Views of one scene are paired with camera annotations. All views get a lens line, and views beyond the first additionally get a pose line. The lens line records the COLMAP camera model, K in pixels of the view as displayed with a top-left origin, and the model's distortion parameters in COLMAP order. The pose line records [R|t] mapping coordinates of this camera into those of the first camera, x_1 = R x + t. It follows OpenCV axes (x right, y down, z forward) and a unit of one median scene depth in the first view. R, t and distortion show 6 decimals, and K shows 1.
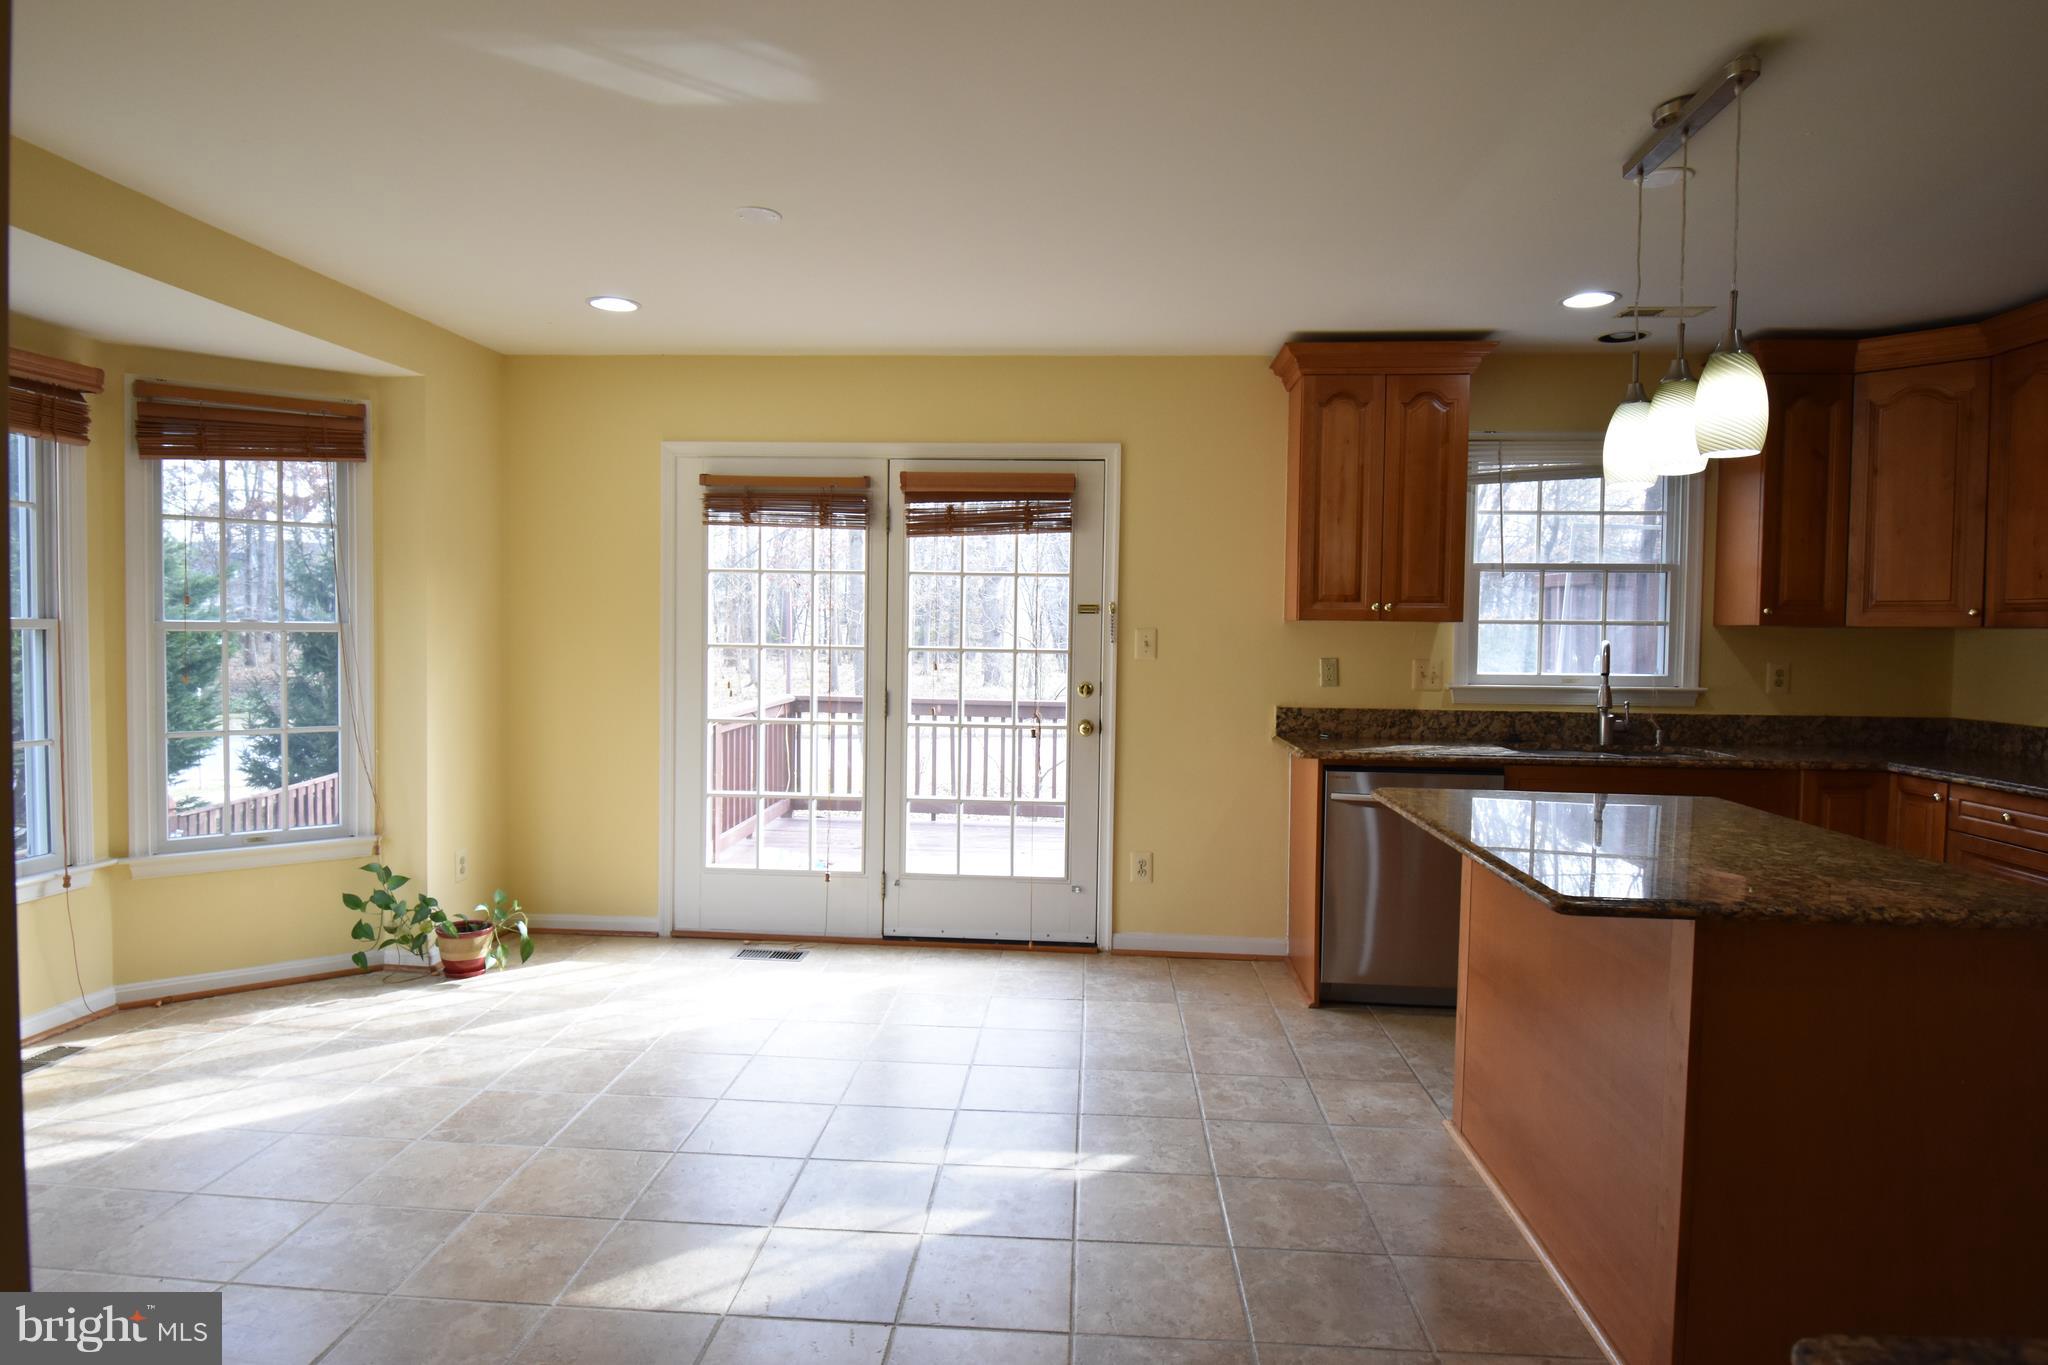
lens RADIAL K [[1150.9, 0, 1024.0], [0, 1150.9, 682.5], [0, 0, 1]] dist [-0.018433, -0.000564]
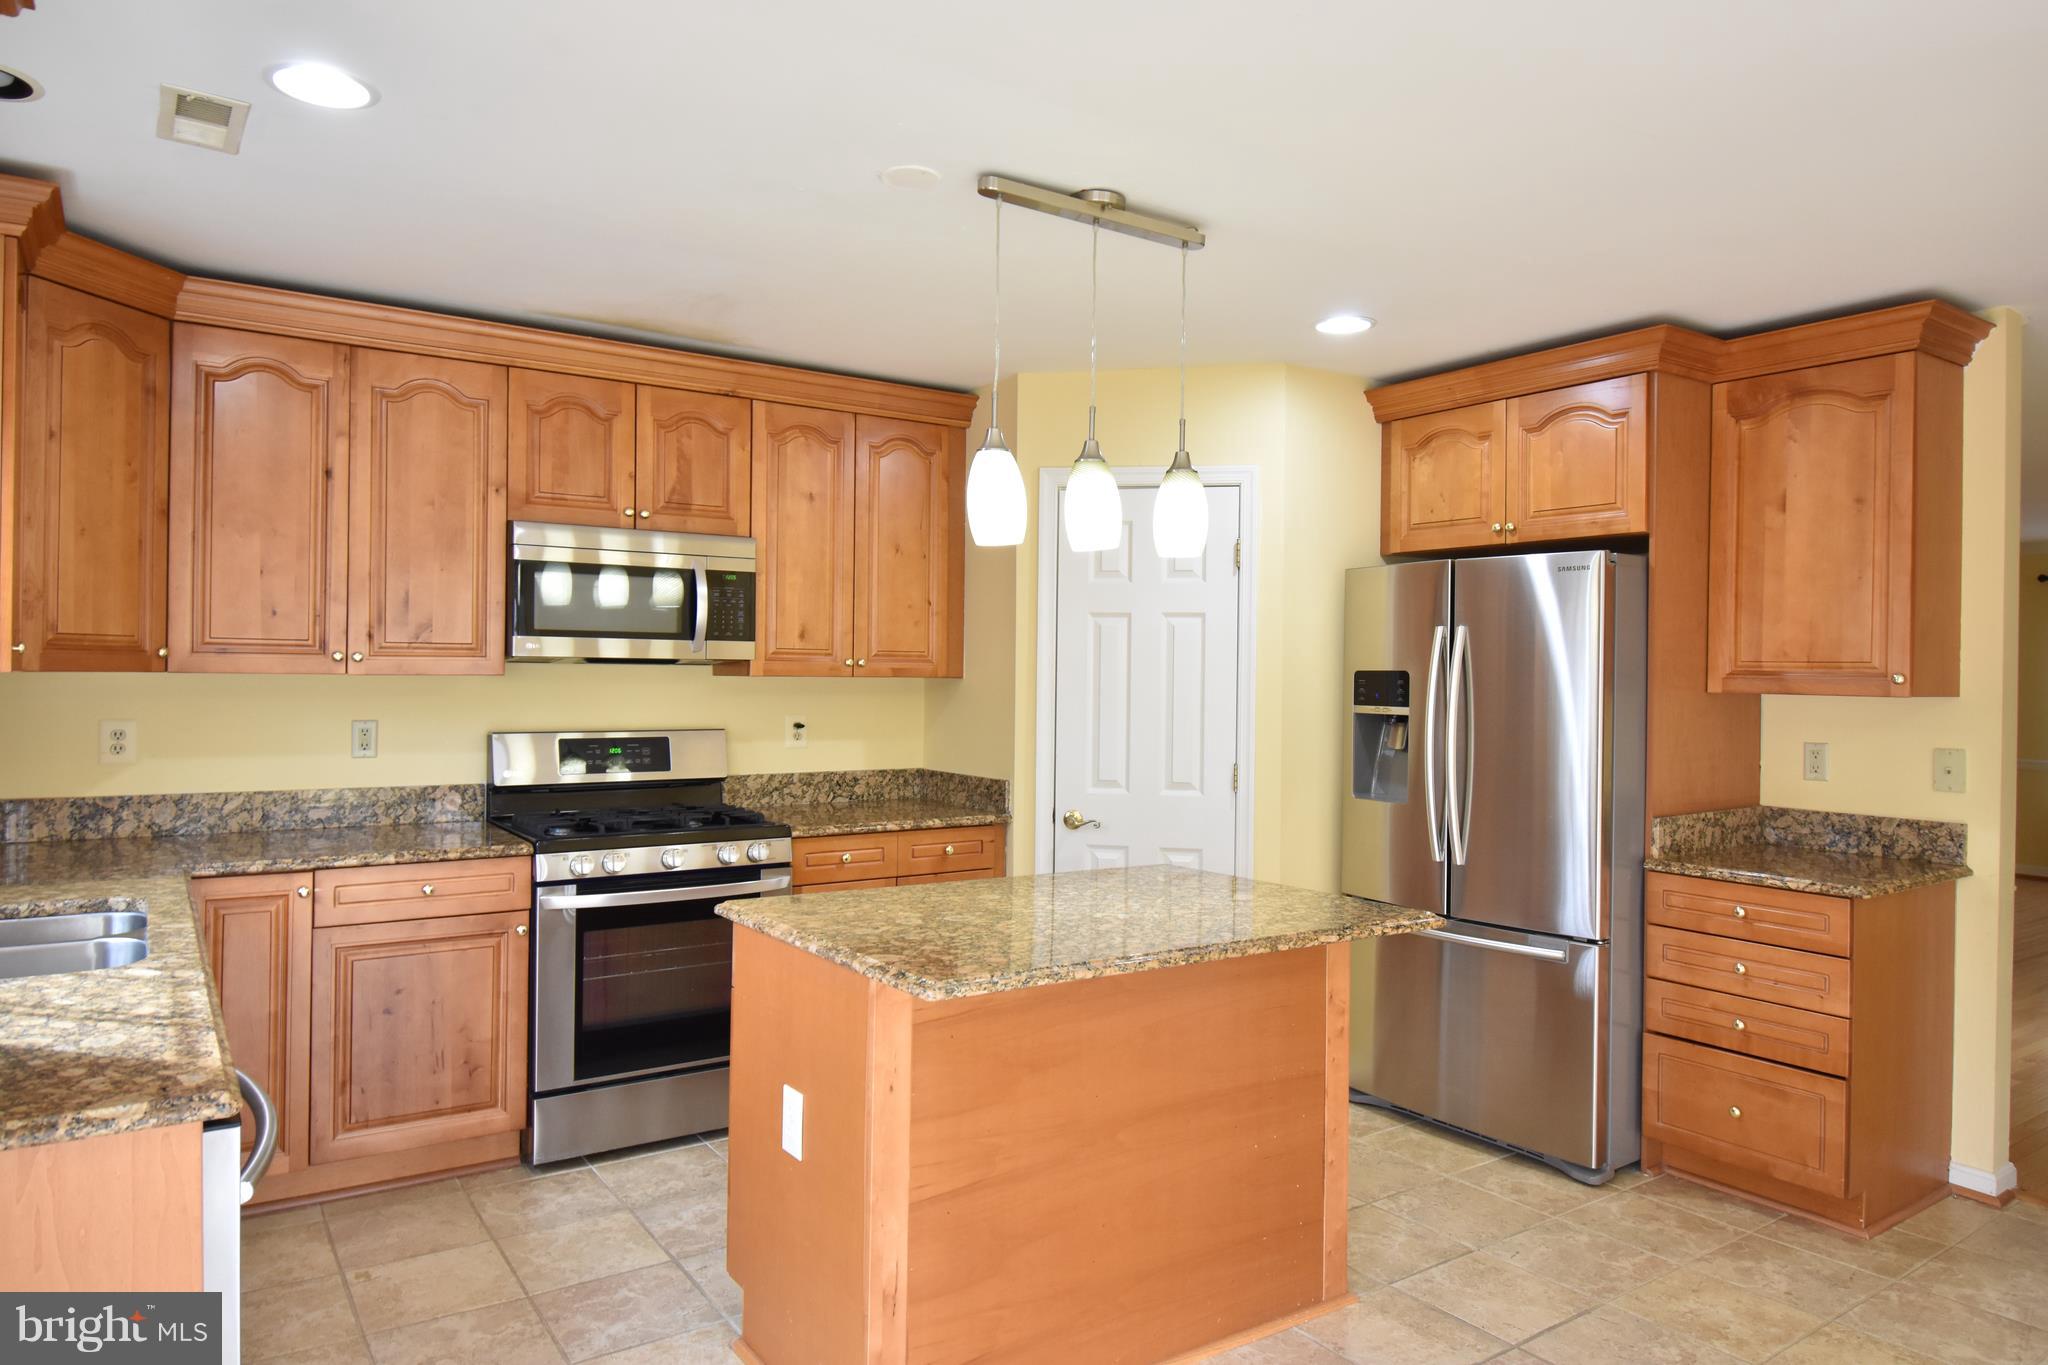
lens RADIAL K [[1266.0, 0, 1024.0], [0, 1266.0, 682.5], [0, 0, 1]] dist [0.006245, -0.026255]
pose [[-0.614769, -0.026557, 0.788260, -0.167660], [0.013224, 0.998945, 0.043969, -0.066562], [-0.788597, 0.037455, -0.613769, 0.994285]]
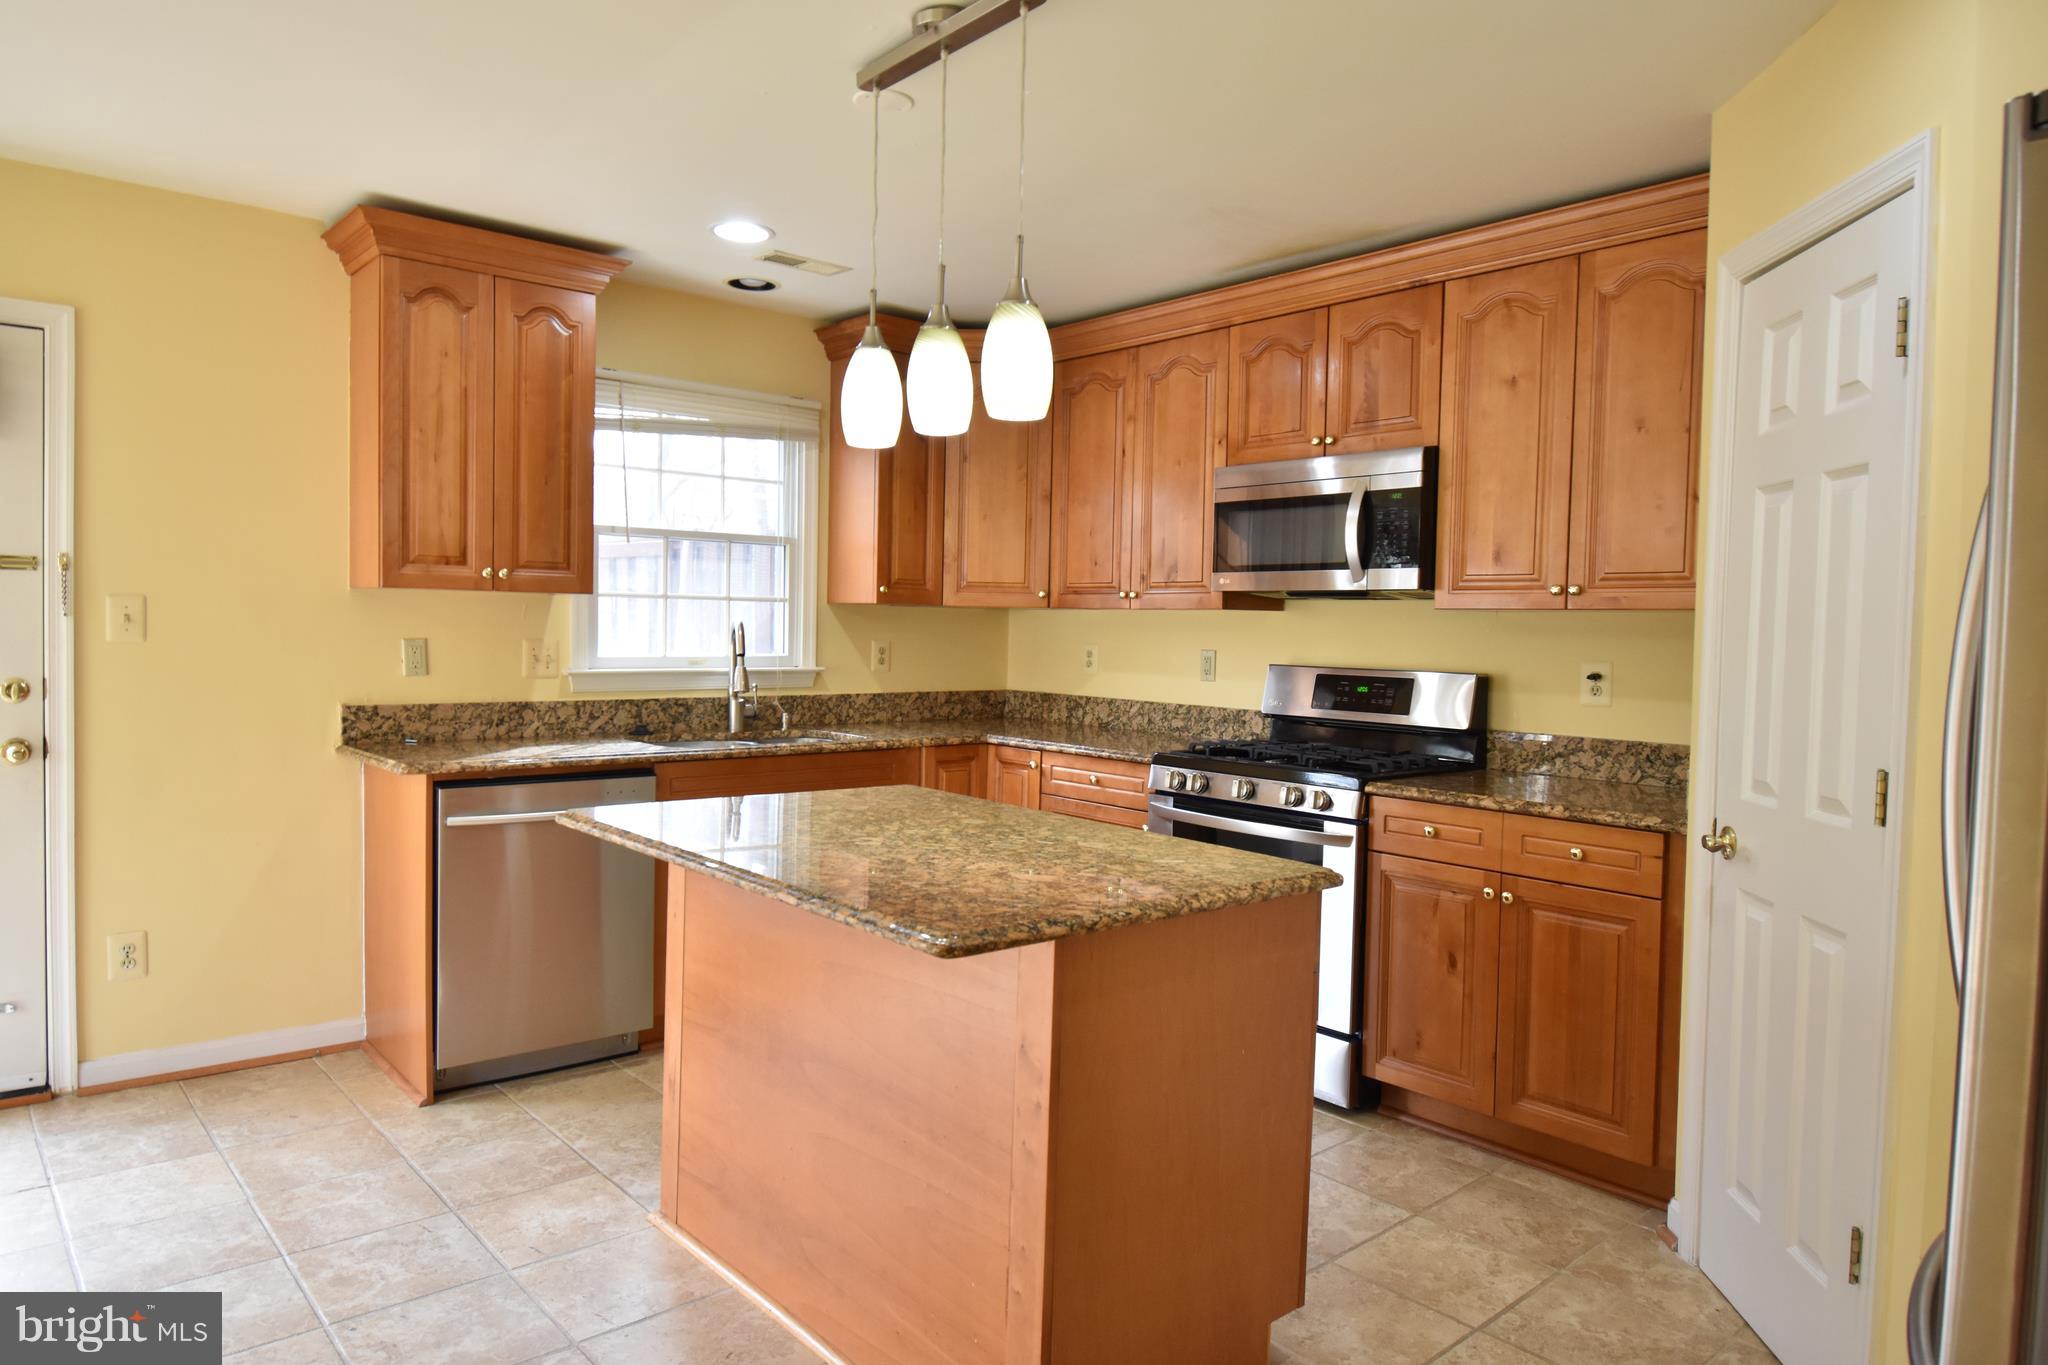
lens RADIAL K [[1266.0, 0, 1024.0], [0, 1266.0, 682.5], [0, 0, 1]] dist [0.006245, -0.026255]
pose [[0.705649, -0.029164, 0.707962, -0.047077], [0.017616, 0.999566, 0.023618, -0.005180], [-0.708343, -0.004195, 0.705856, 0.133553]]
